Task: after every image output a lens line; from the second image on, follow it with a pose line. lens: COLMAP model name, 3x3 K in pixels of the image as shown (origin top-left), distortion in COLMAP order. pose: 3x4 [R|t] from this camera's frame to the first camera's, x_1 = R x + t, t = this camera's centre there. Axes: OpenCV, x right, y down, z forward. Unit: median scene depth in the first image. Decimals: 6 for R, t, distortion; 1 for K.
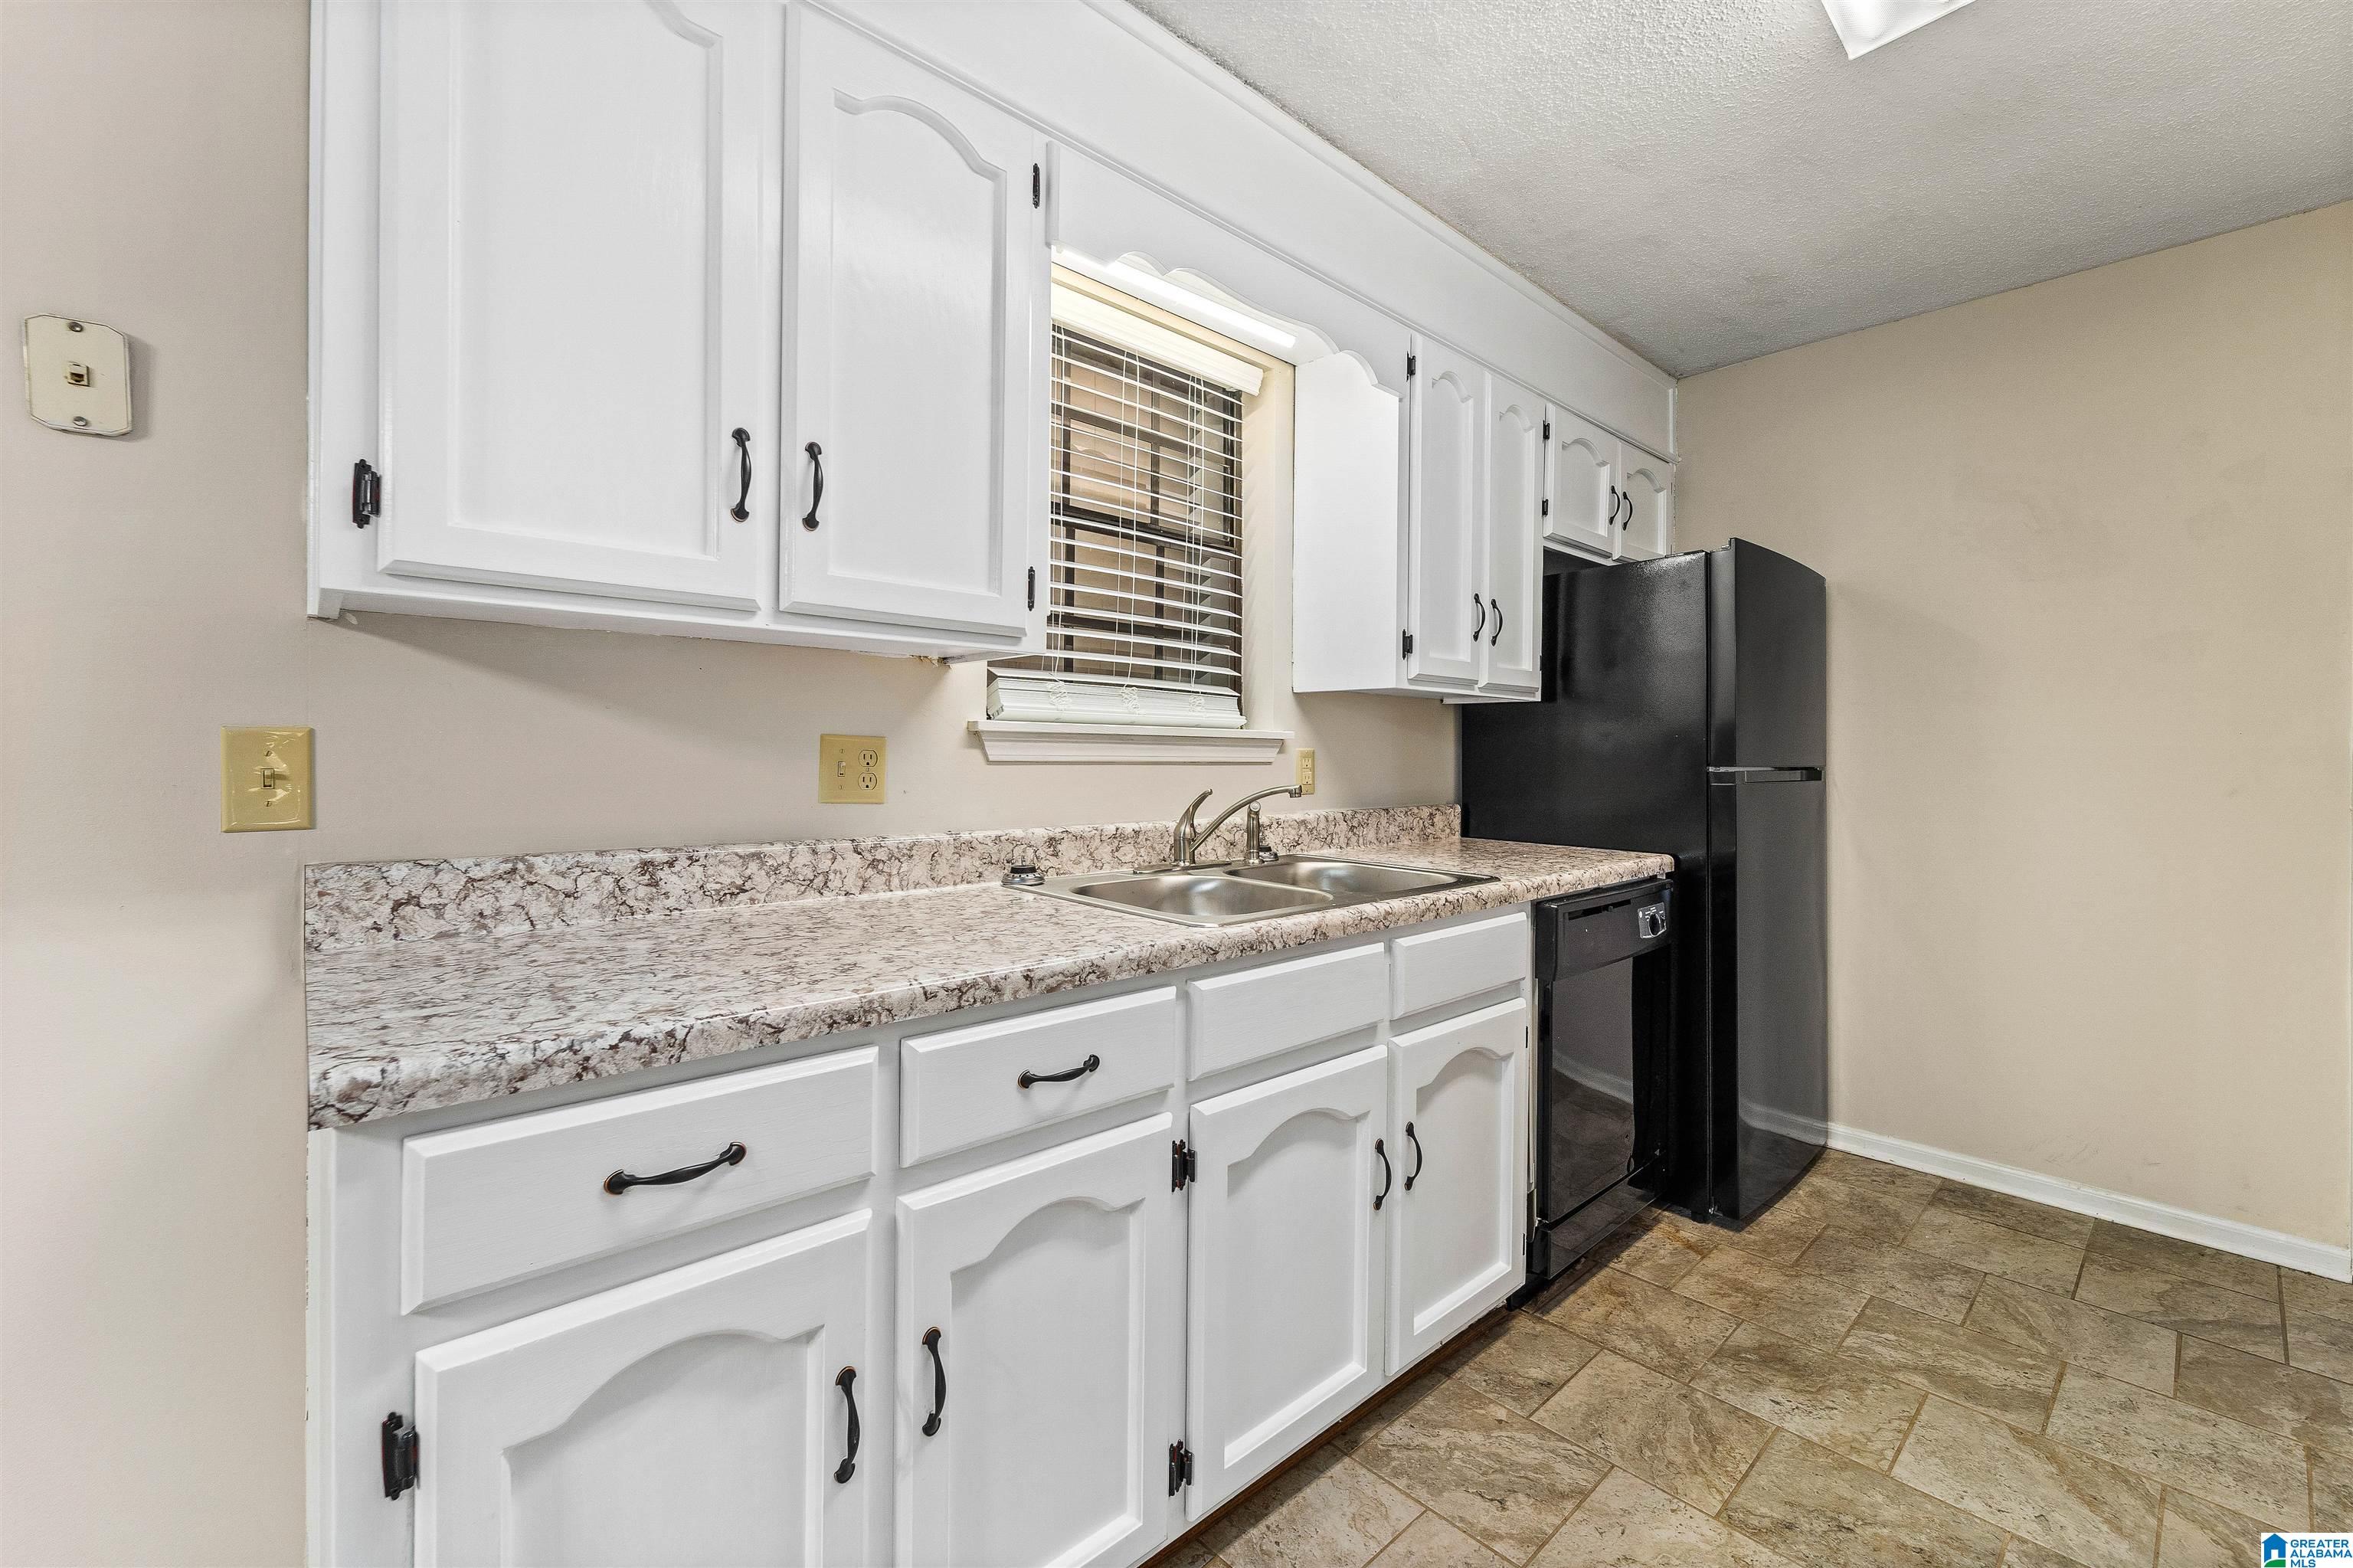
lens RADIAL K [[964.9, 0, 1195.1], [0, 964.9, 772.6], [0, 0, 1]] dist [0.002610, -0.002757]
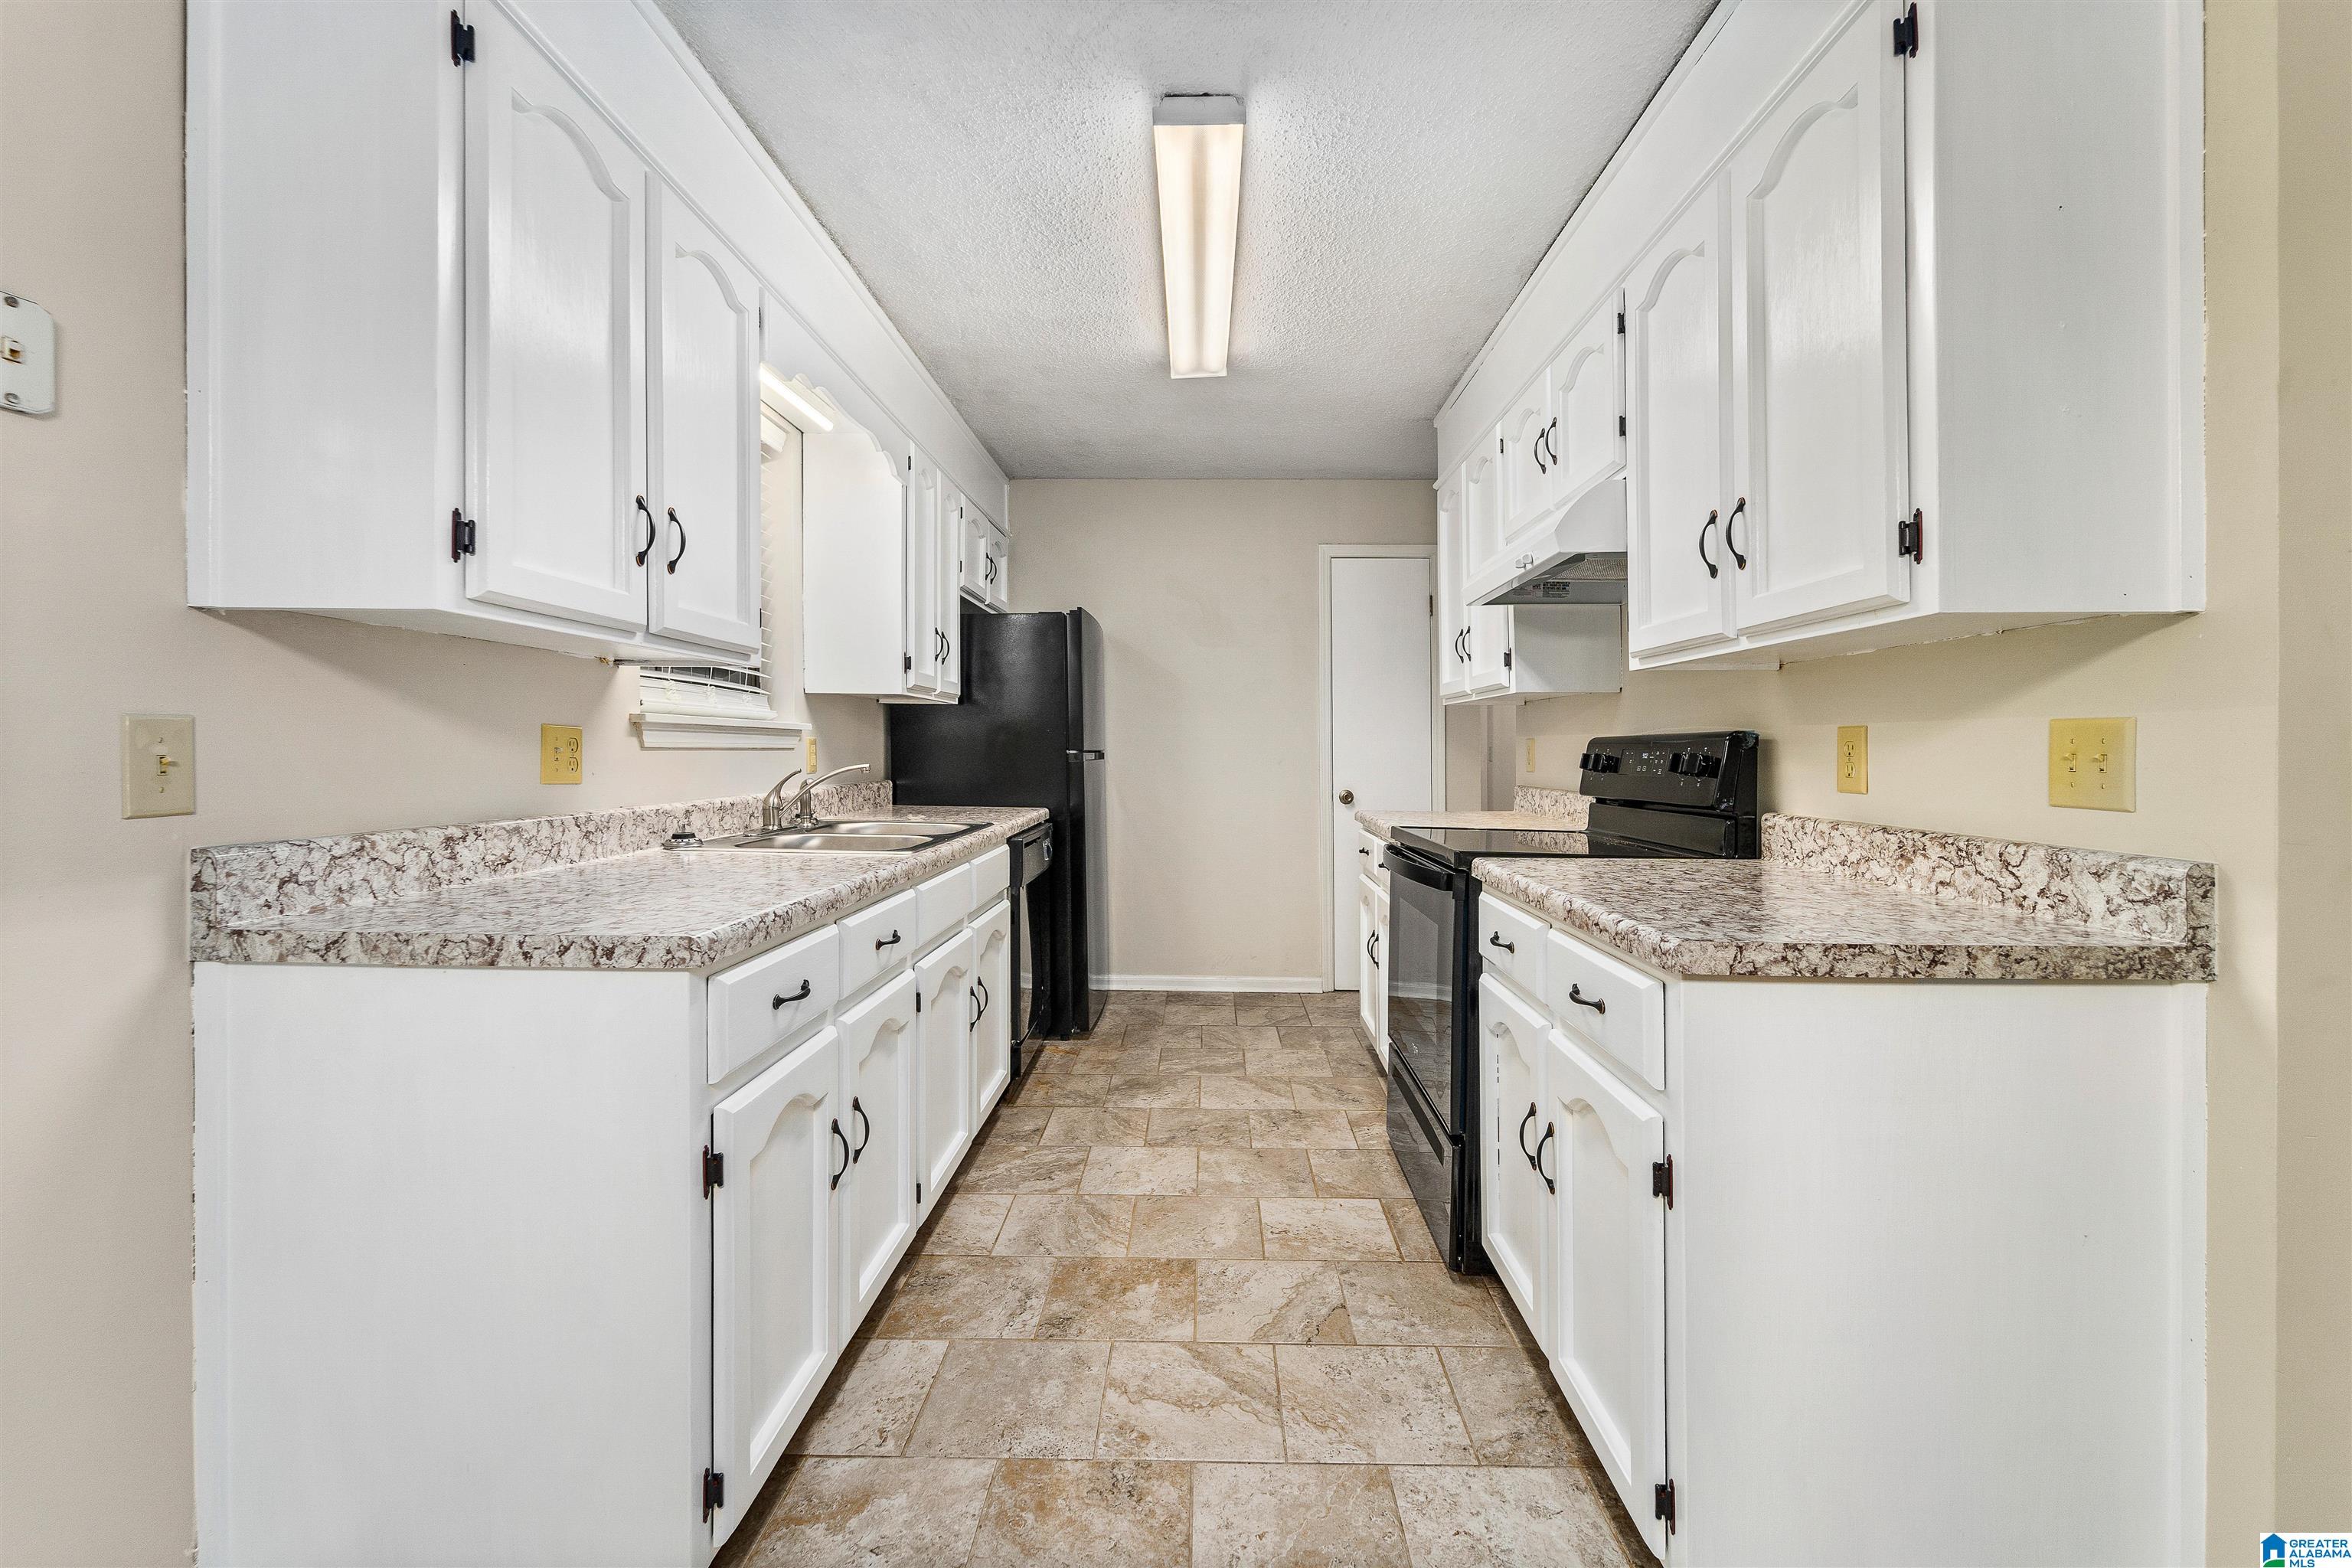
lens RADIAL K [[964.5, 0, 1181.7], [0, 964.5, 752.7], [0, 0, 1]] dist [0.002610, -0.002757]
pose [[0.699411, -0.005335, 0.714699, -0.650972], [0.009671, 0.999951, -0.002000, 0.004021], [-0.714654, 0.008311, 0.699429, -0.328991]]
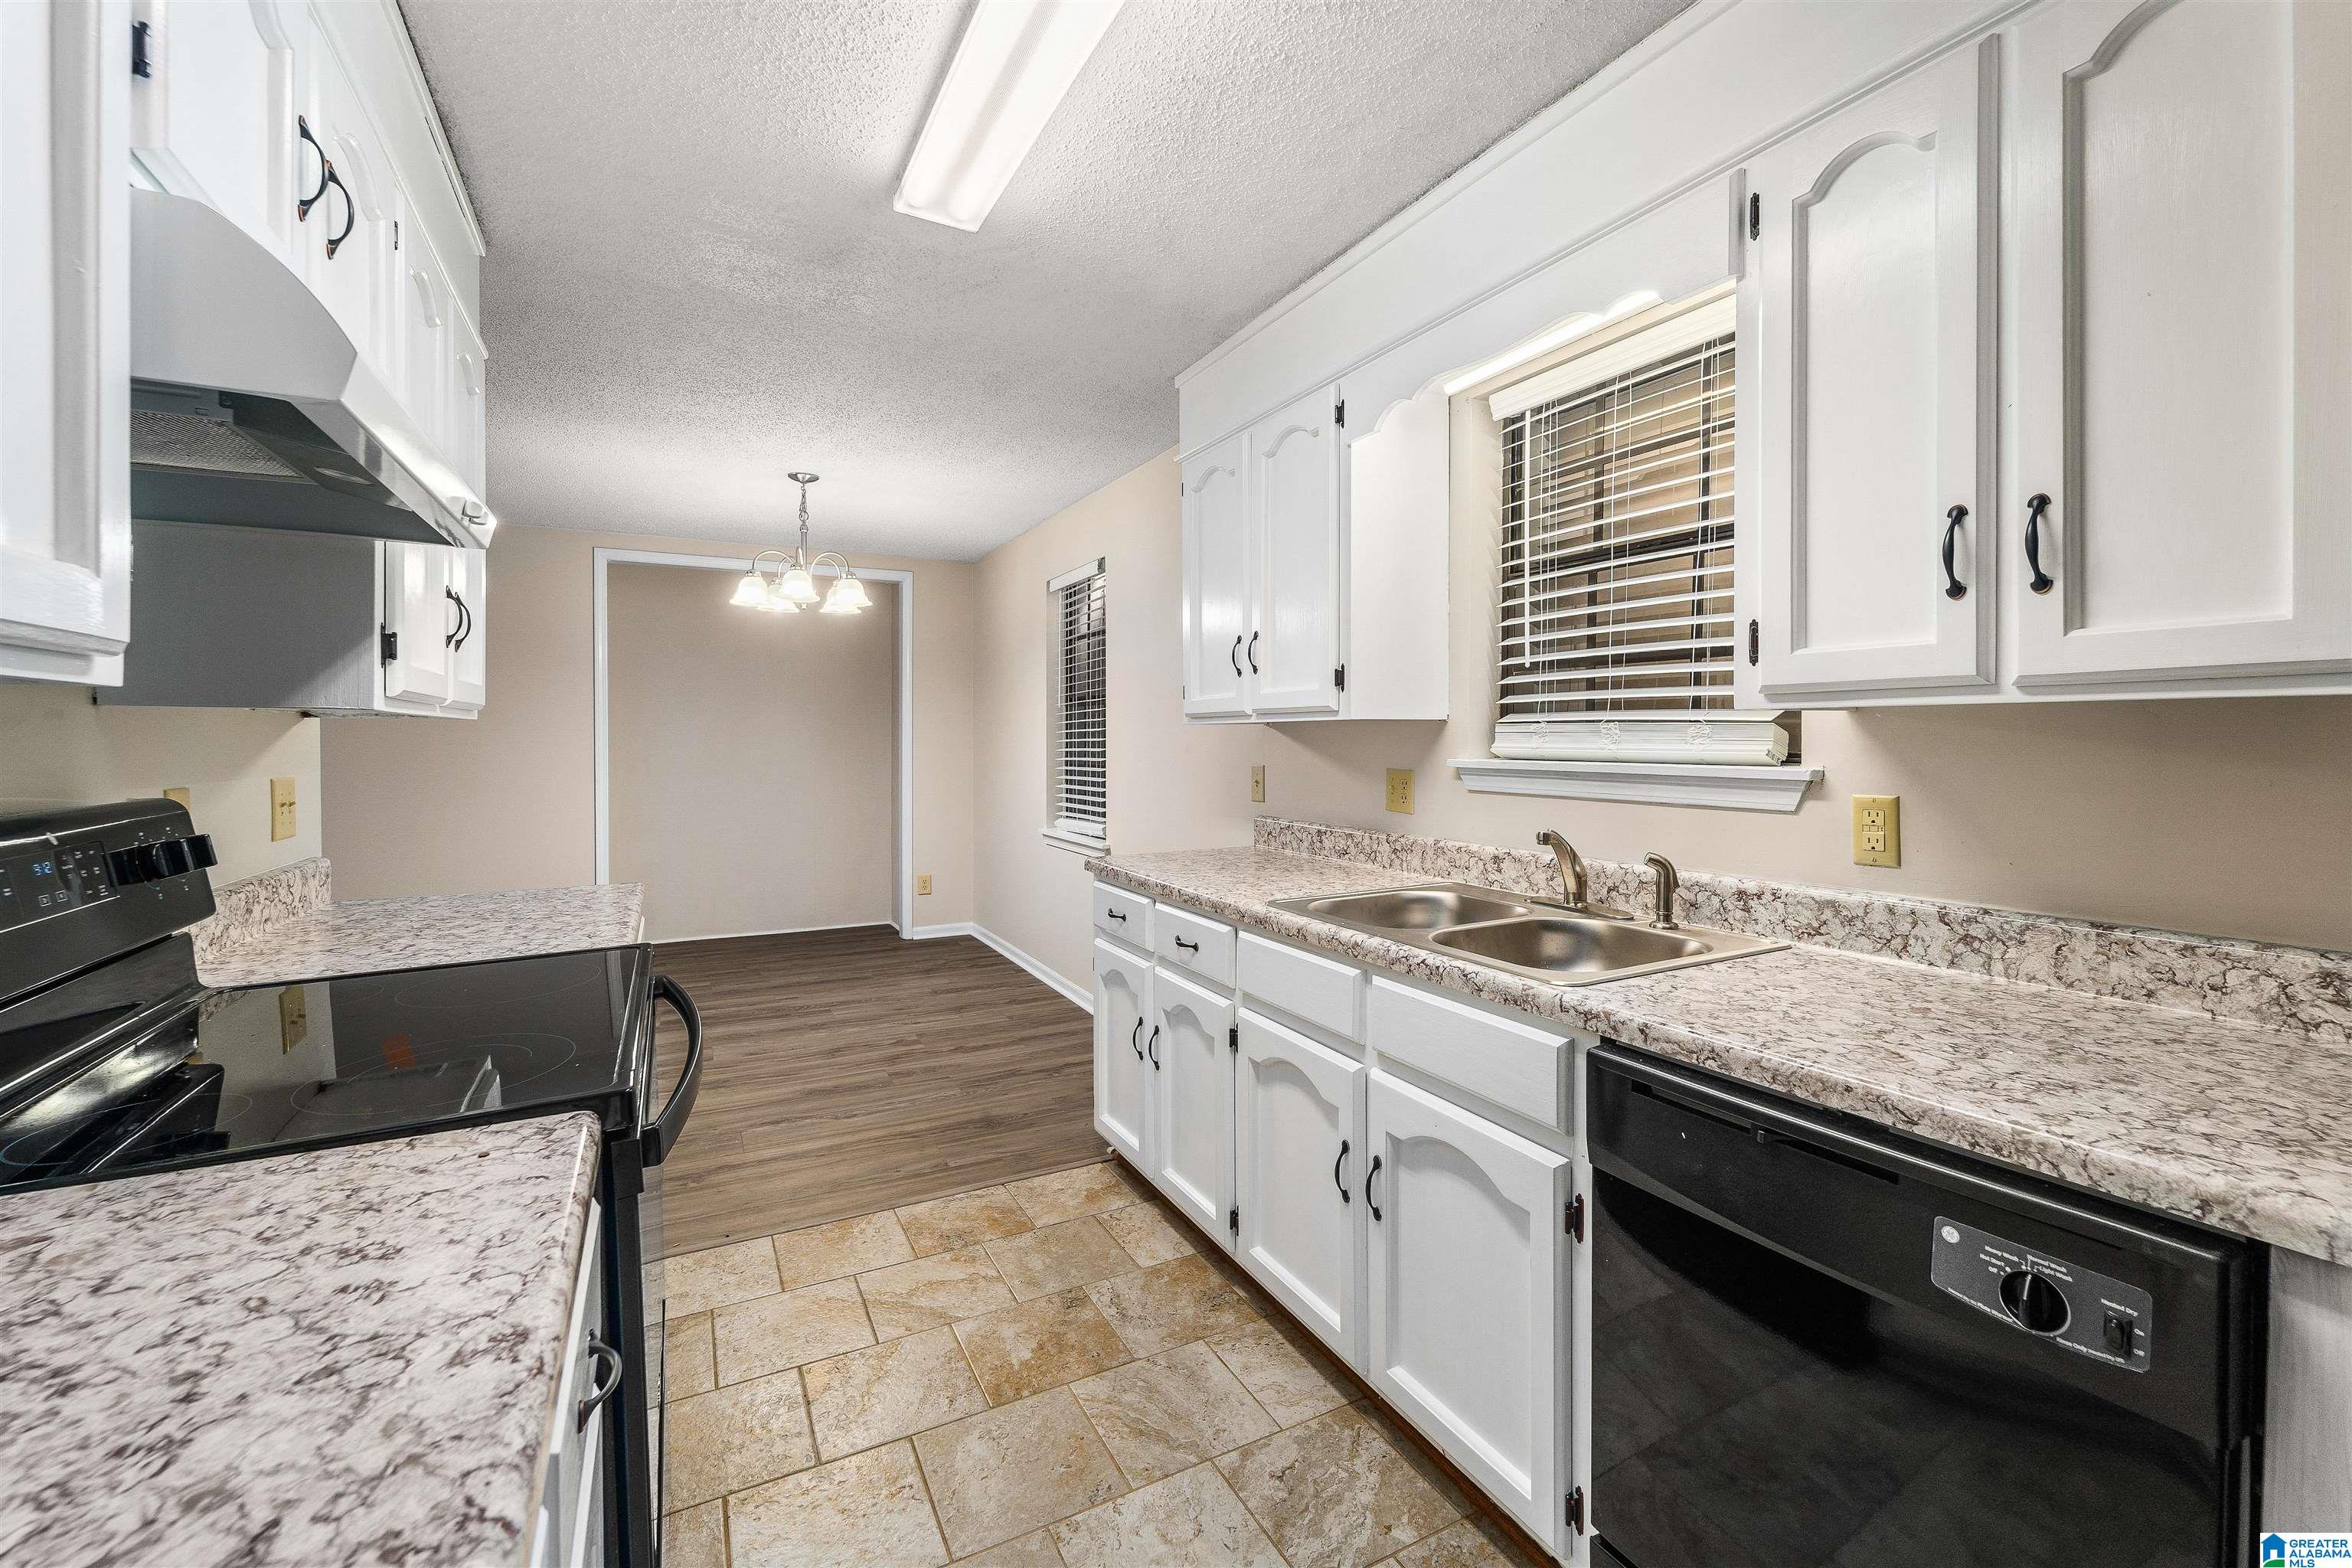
lens RADIAL K [[964.5, 0, 1140.2], [0, 964.5, 742.1], [0, 0, 1]] dist [0.002610, -0.002757]
pose [[-0.291974, 0.002363, -0.956423, 1.276444], [-0.008235, 0.999954, 0.004985, -0.087159], [0.956391, 0.009332, -0.291941, 1.039059]]
